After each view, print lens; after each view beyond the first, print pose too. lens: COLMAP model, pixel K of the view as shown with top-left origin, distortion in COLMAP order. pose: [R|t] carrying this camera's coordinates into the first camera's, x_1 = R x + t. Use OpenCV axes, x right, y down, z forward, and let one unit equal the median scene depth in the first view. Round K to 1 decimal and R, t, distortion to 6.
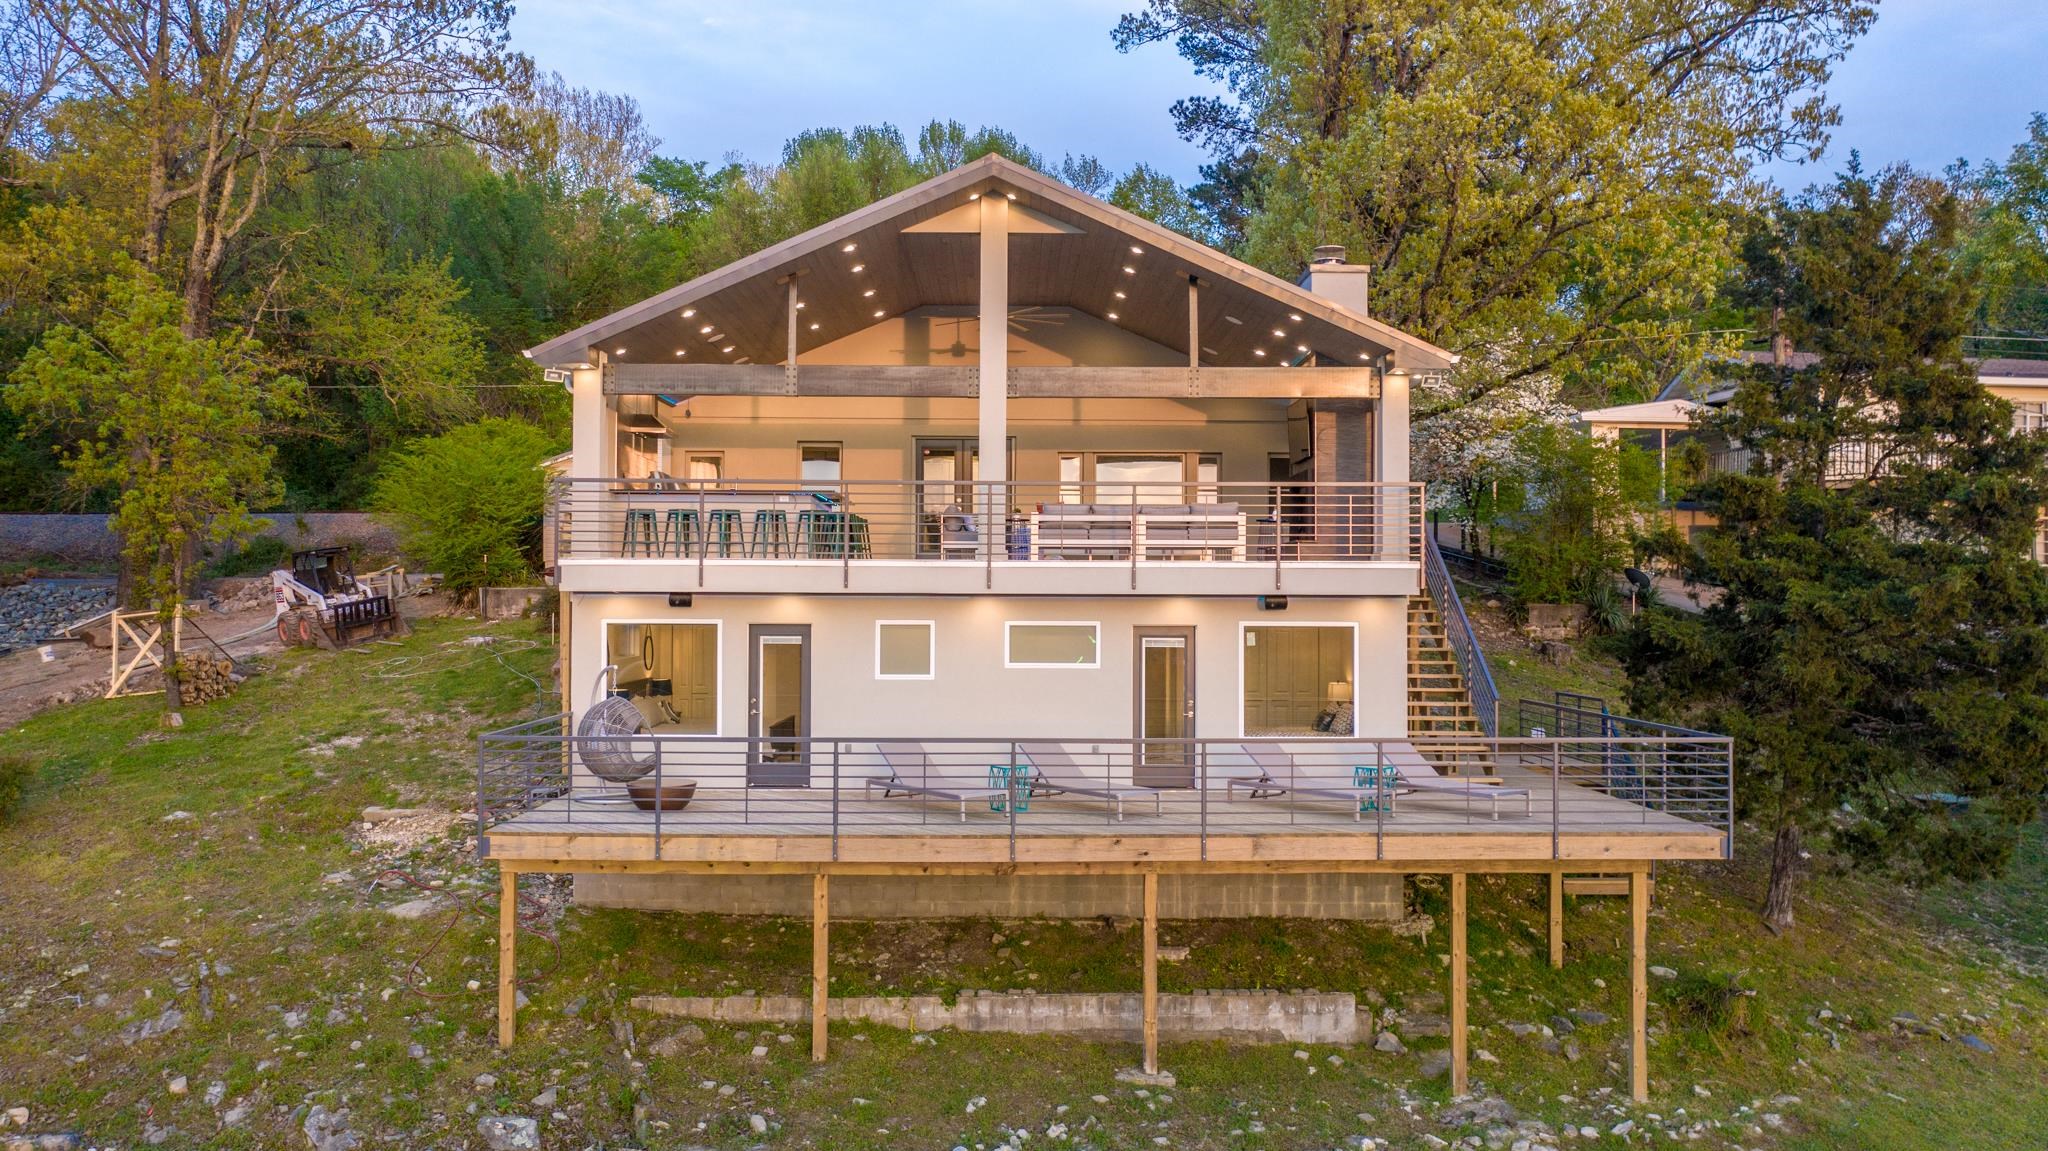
lens RADIAL K [[1619.6, 0, 1018.3], [0, 1619.6, 566.9], [0, 0, 1]] dist [-0.005240, 0.008469]
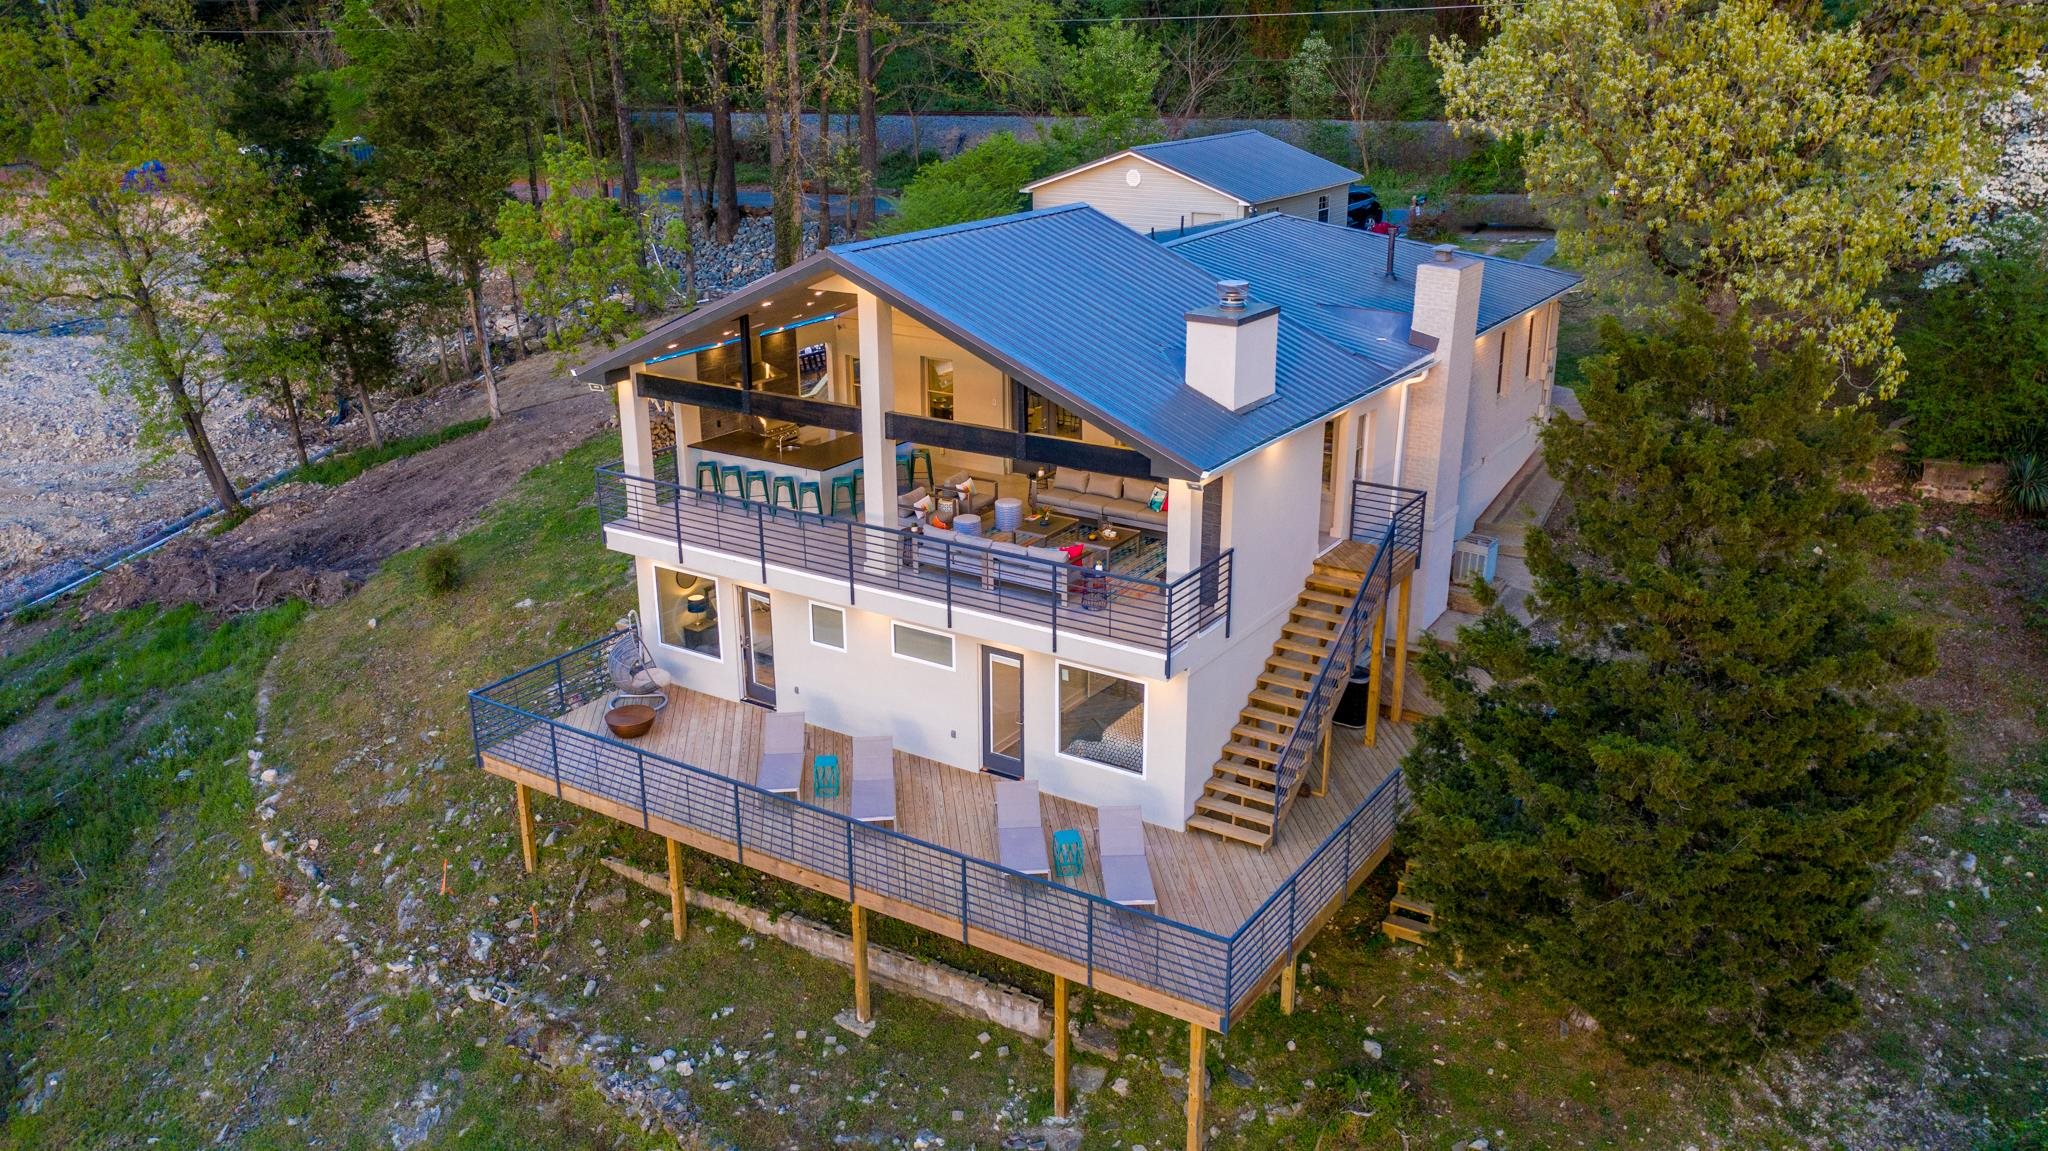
lens RADIAL K [[1625.4, 0, 1024.0], [0, 1625.4, 575.5], [0, 0, 1]] dist [-0.005763, -0.004609]
pose [[0.827187, 0.173774, -0.534382, 0.714917], [0.020048, 0.941250, 0.337116, -0.403710], [0.561569, -0.289571, 0.775106, 0.130465]]
